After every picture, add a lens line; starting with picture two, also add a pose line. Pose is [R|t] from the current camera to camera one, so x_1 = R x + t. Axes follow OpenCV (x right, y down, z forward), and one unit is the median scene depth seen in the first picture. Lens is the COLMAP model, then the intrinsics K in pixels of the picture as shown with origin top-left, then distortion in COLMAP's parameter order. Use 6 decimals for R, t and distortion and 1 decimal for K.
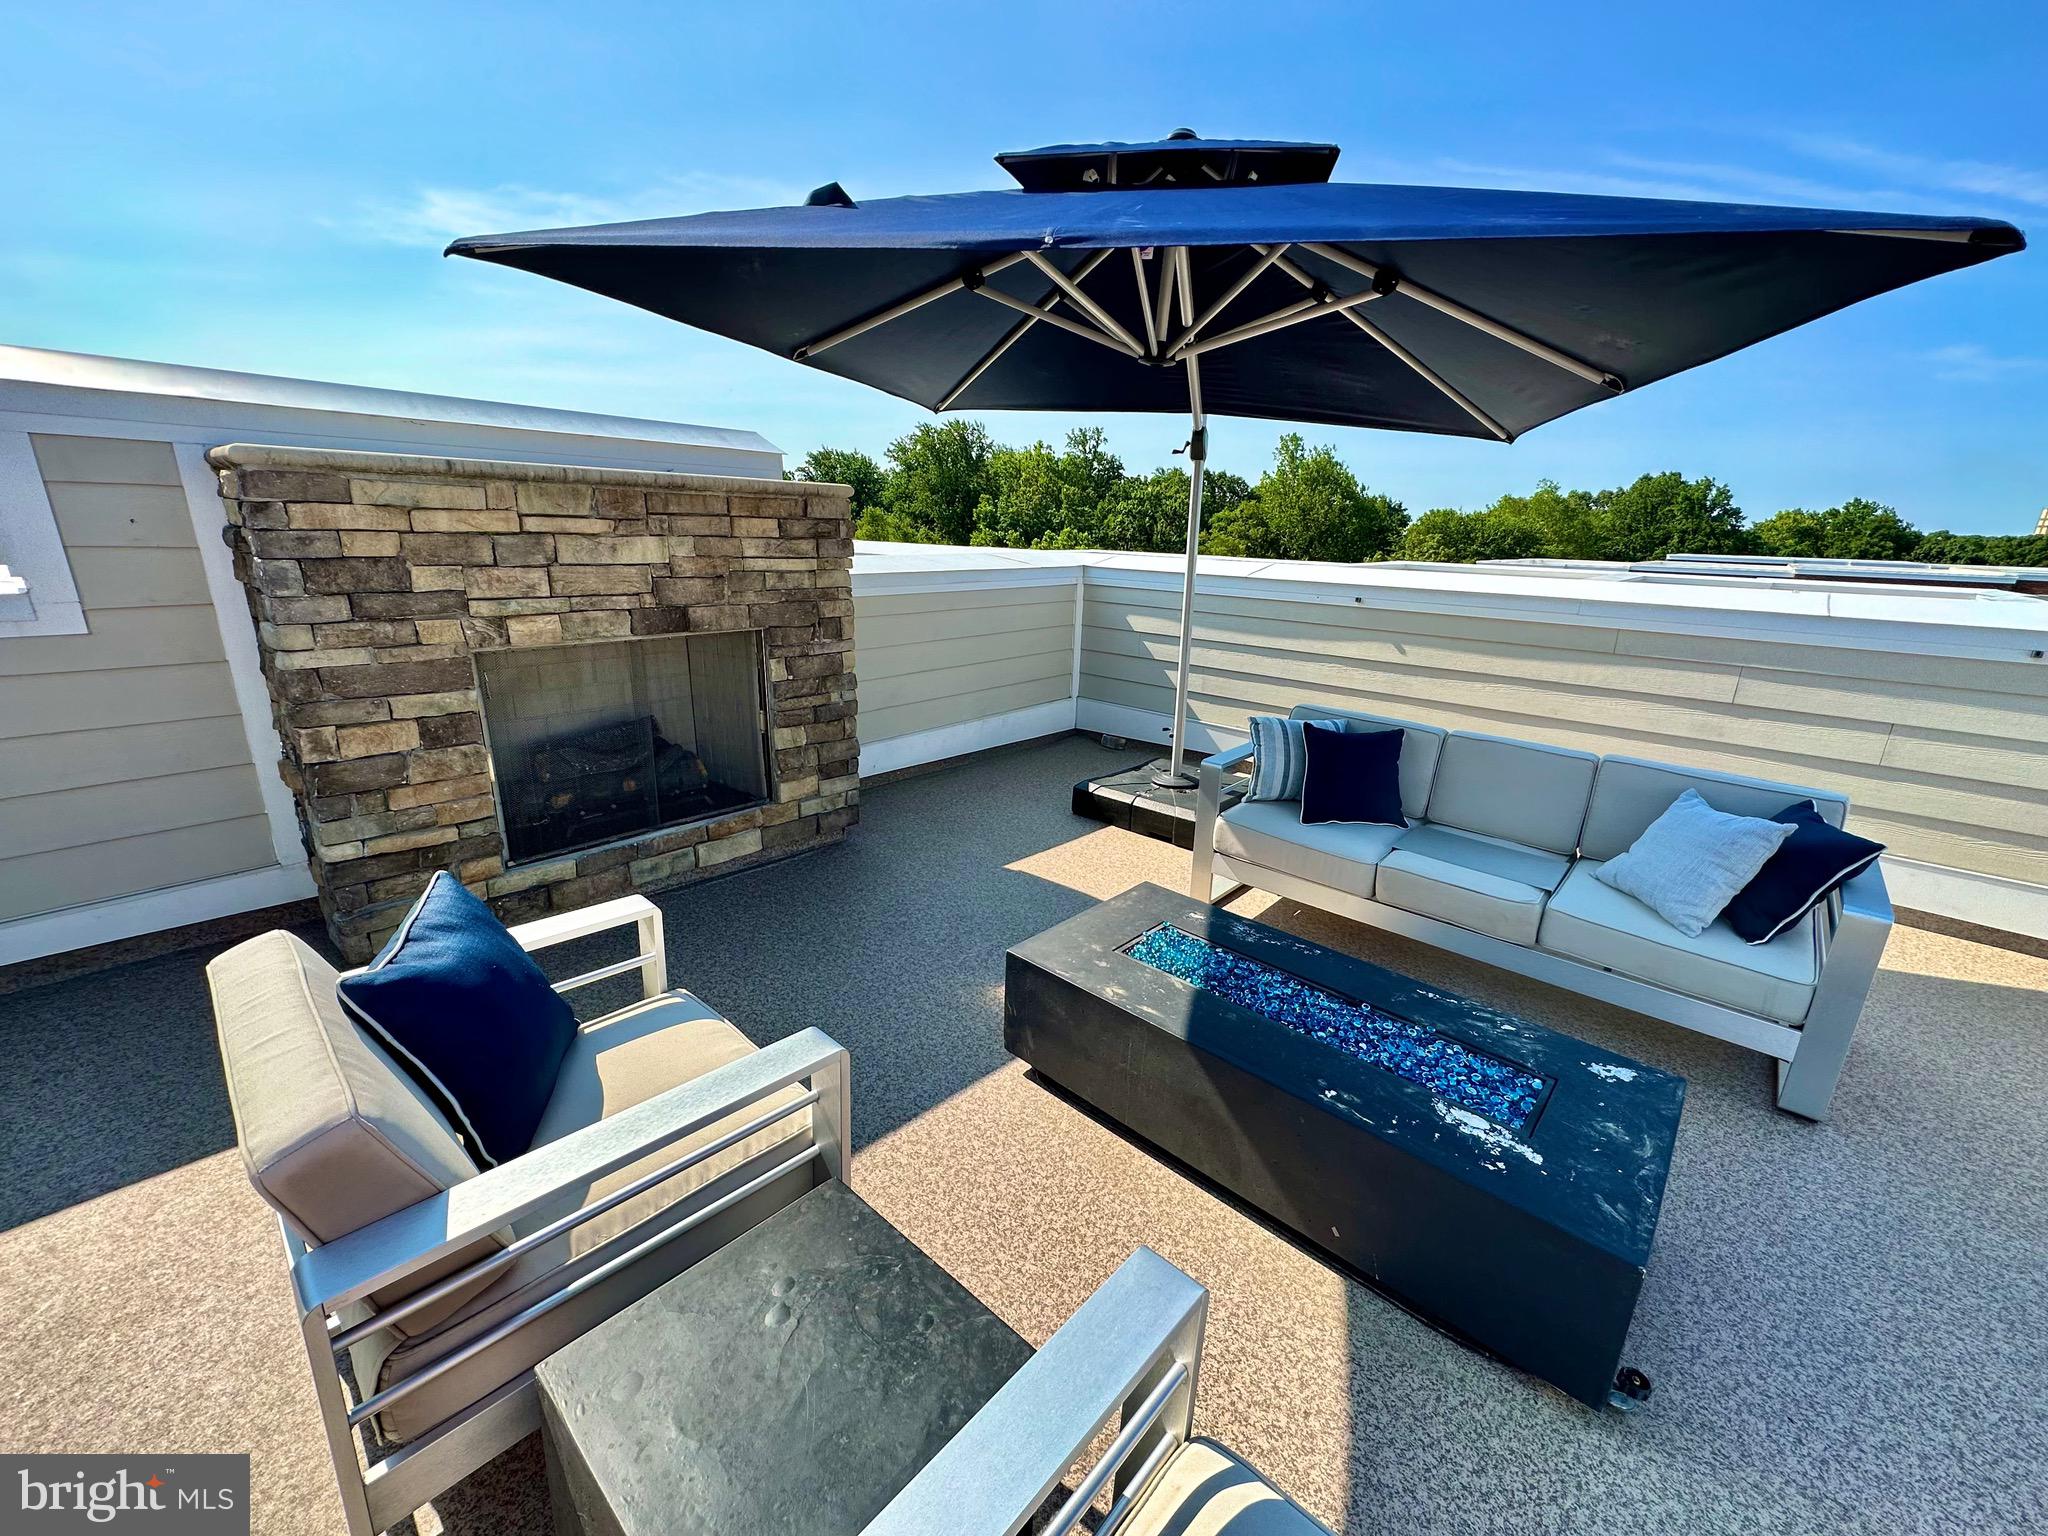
lens RADIAL K [[816.8, 0, 1021.4], [0, 816.8, 767.8], [0, 0, 1]] dist [0.002822, 0.000207]
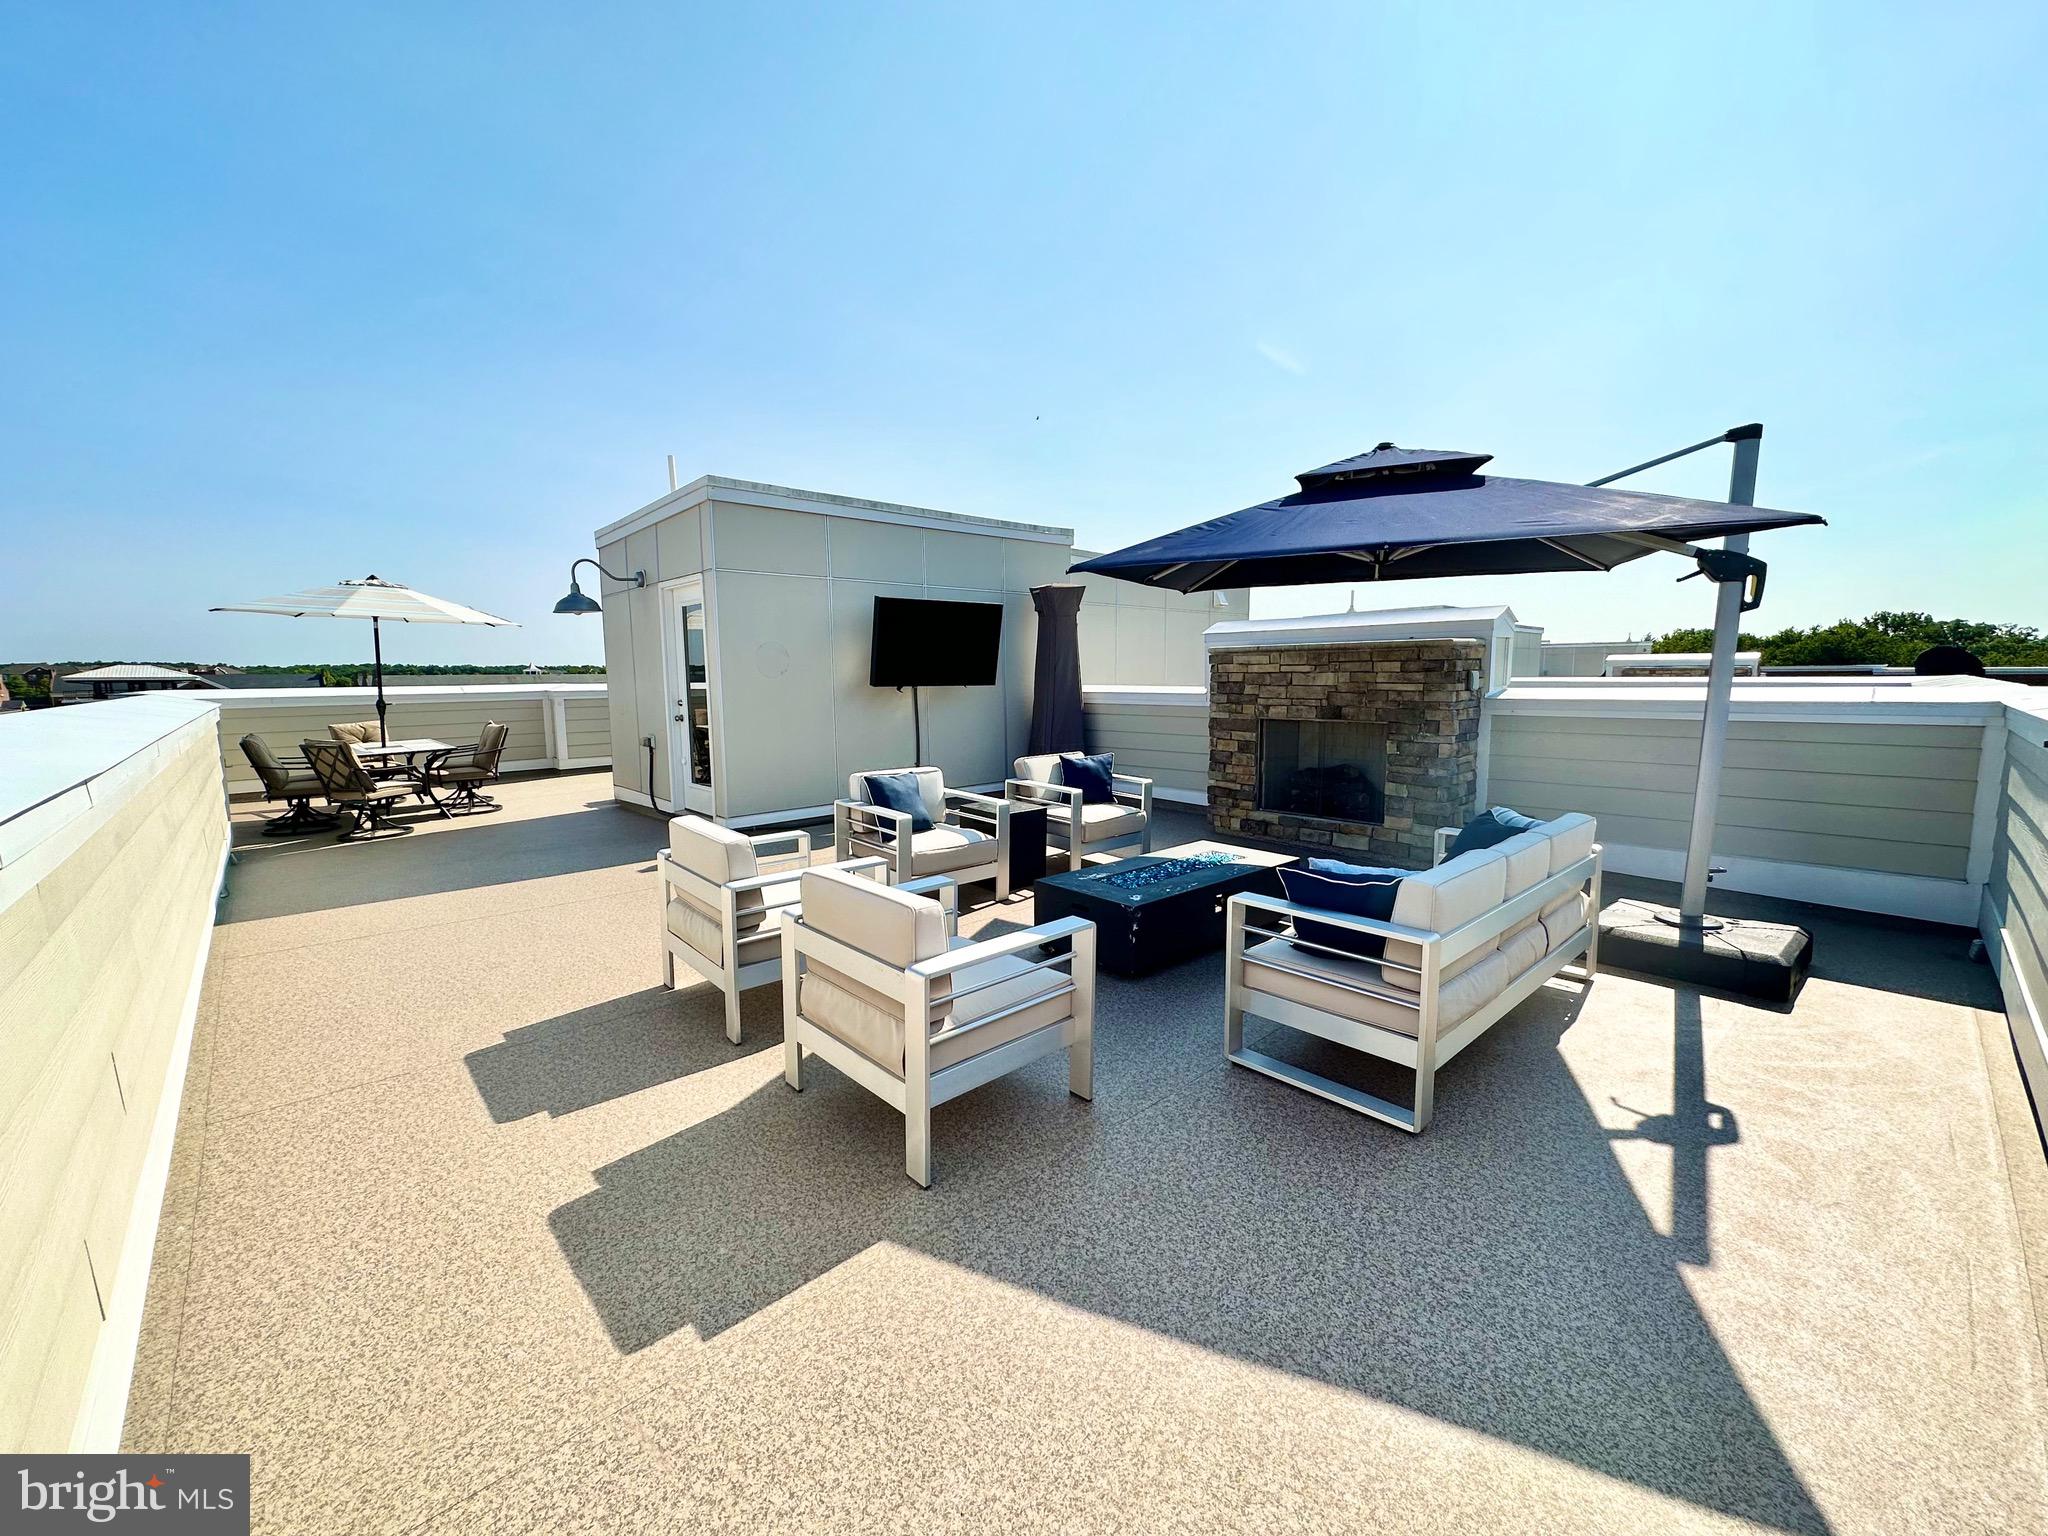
lens RADIAL K [[816.8, 0, 1033.0], [0, 816.8, 769.6], [0, 0, 1]] dist [0.002822, 0.000207]
pose [[-0.085510, 0.087060, -0.992526, 1.689882], [-0.277349, 0.954721, 0.107639, -0.060072], [0.956956, 0.284480, -0.057492, 0.459699]]
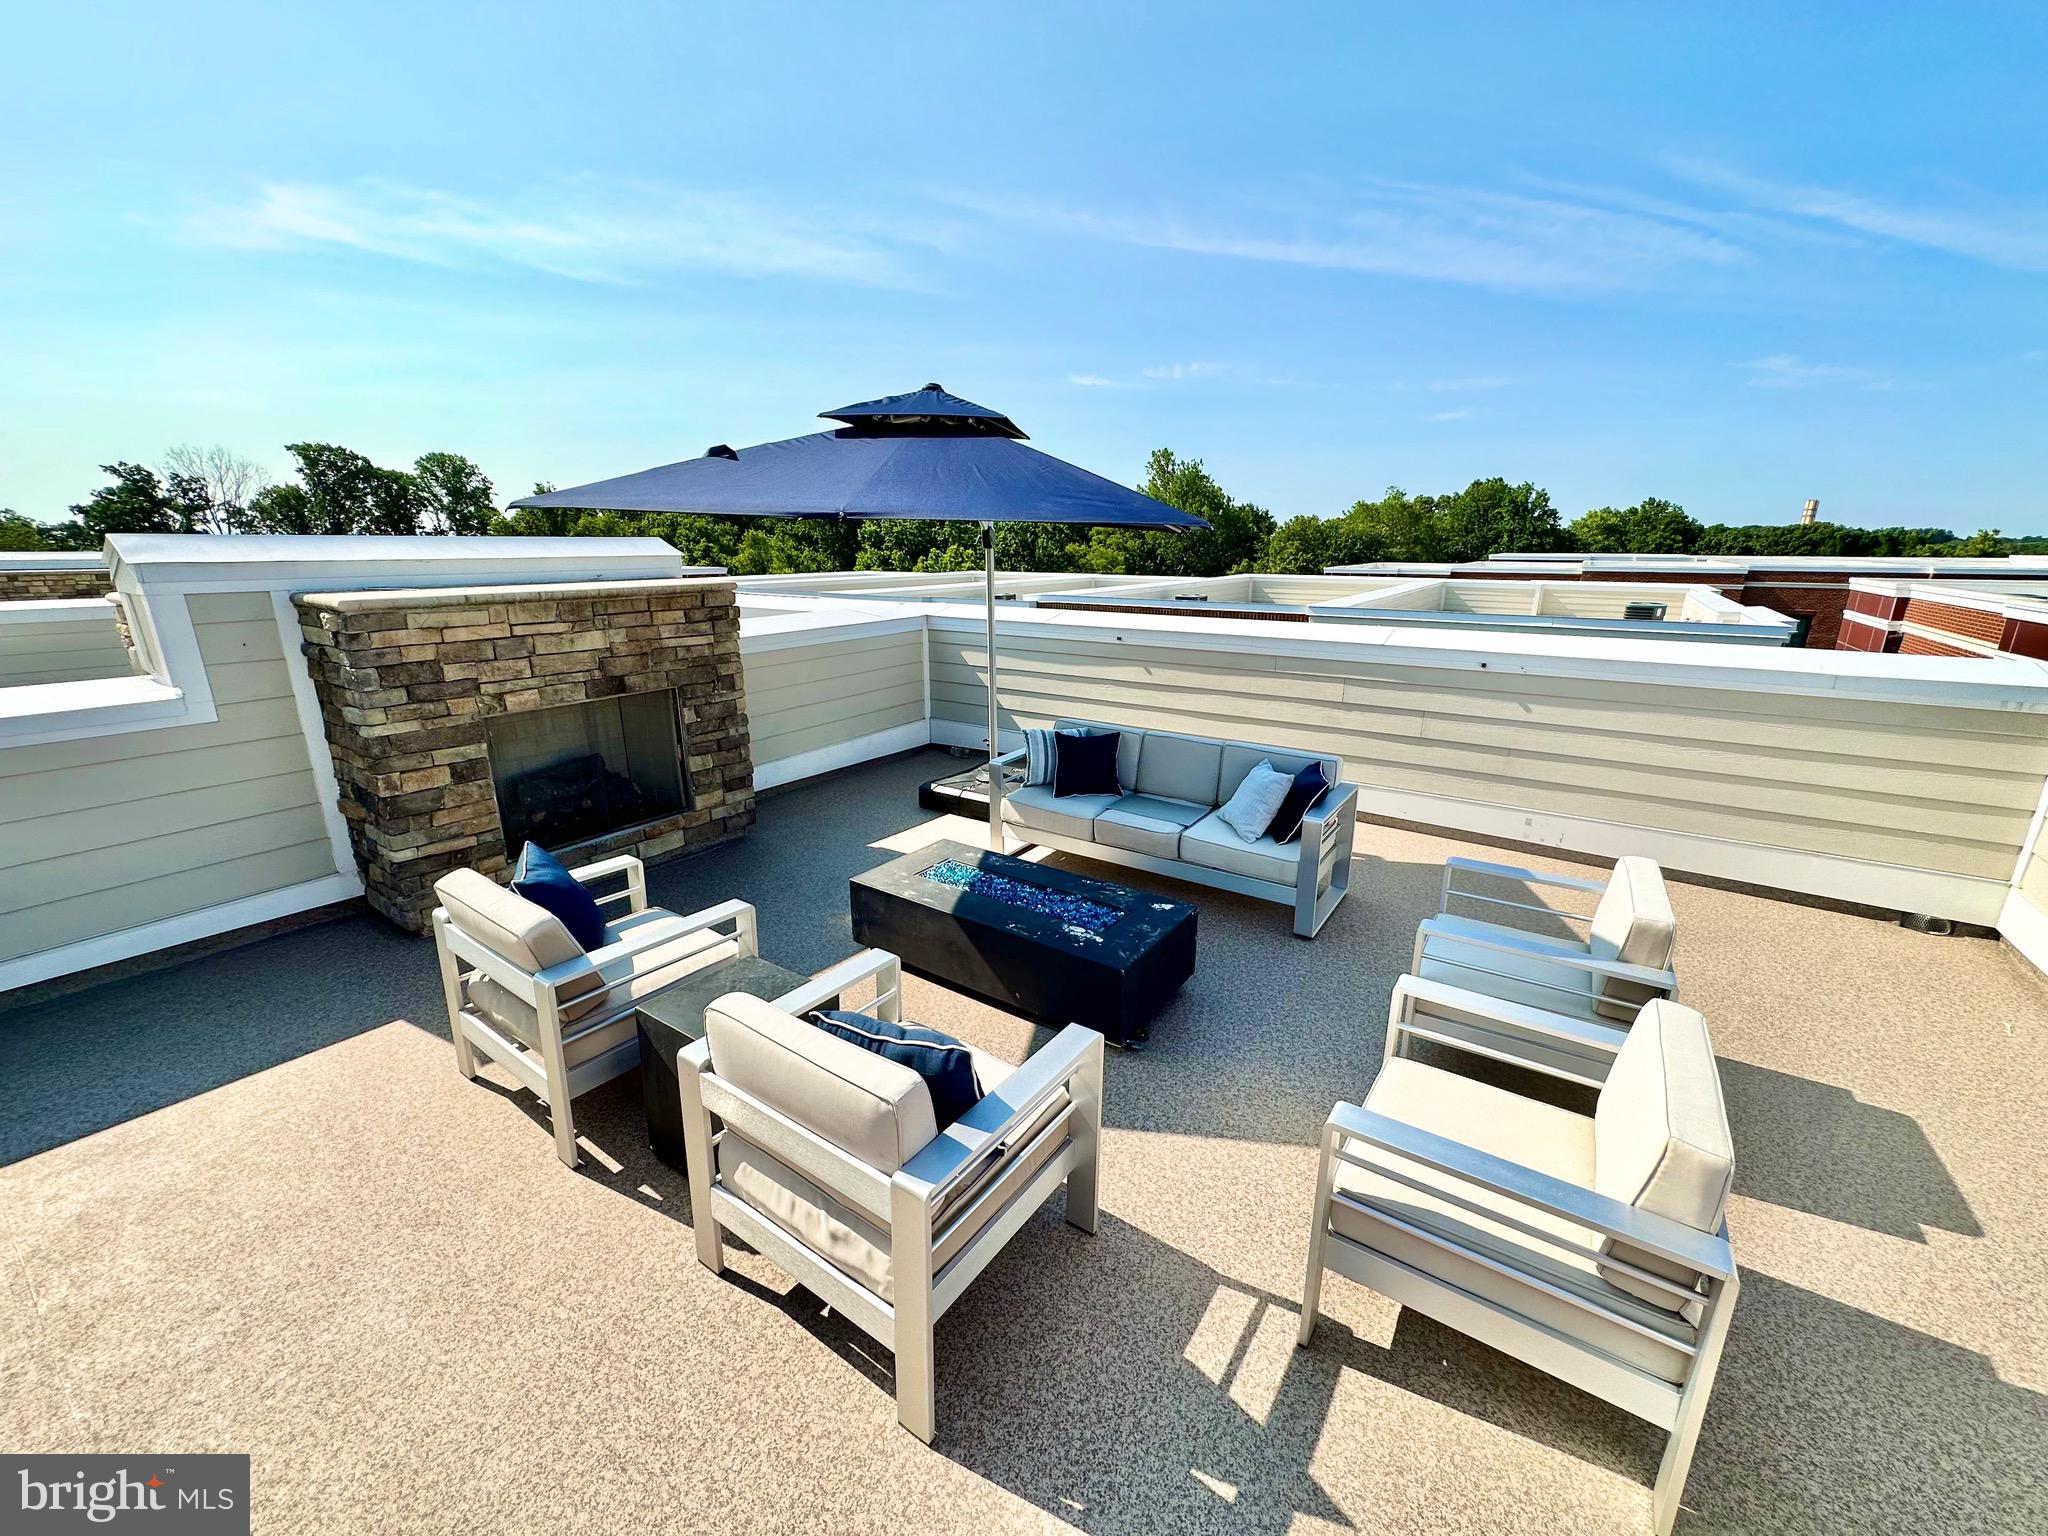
lens RADIAL K [[816.8, 0, 1020.8], [0, 816.8, 767.8], [0, 0, 1]] dist [0.002822, 0.000207]
pose [[0.990978, -0.062684, 0.118462, 0.108747], [0.064580, 0.997838, -0.012226, 0.028081], [-0.117439, 0.019766, 0.992883, -0.530325]]
